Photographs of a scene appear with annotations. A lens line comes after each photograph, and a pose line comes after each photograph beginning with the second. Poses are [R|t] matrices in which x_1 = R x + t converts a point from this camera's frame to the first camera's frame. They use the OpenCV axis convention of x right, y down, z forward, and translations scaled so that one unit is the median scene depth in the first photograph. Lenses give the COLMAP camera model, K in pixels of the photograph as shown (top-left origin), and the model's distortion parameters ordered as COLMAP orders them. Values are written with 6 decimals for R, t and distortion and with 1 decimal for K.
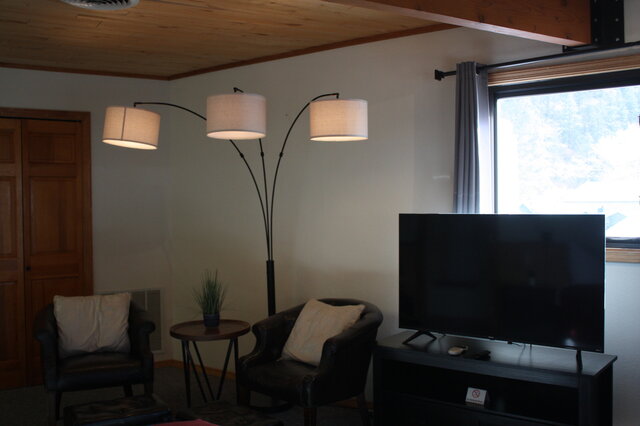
lens RADIAL K [[691.6, 0, 320.0], [0, 691.6, 213.0], [0, 0, 1]] dist [-0.096866, 0.009435]
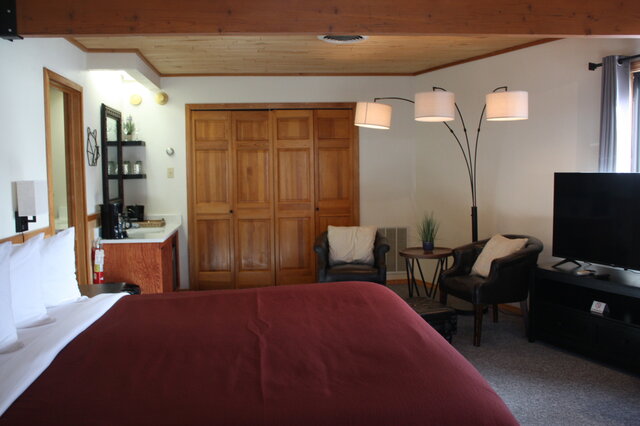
lens RADIAL K [[608.5, 0, 320.0], [0, 608.5, 213.0], [0, 0, 1]] dist [-0.014546, -0.002914]
pose [[0.897995, 0.031027, -0.438911, 0.207176], [-0.003767, 0.998016, 0.062844, 0.006465], [0.439990, -0.054780, 0.896330, -0.256527]]
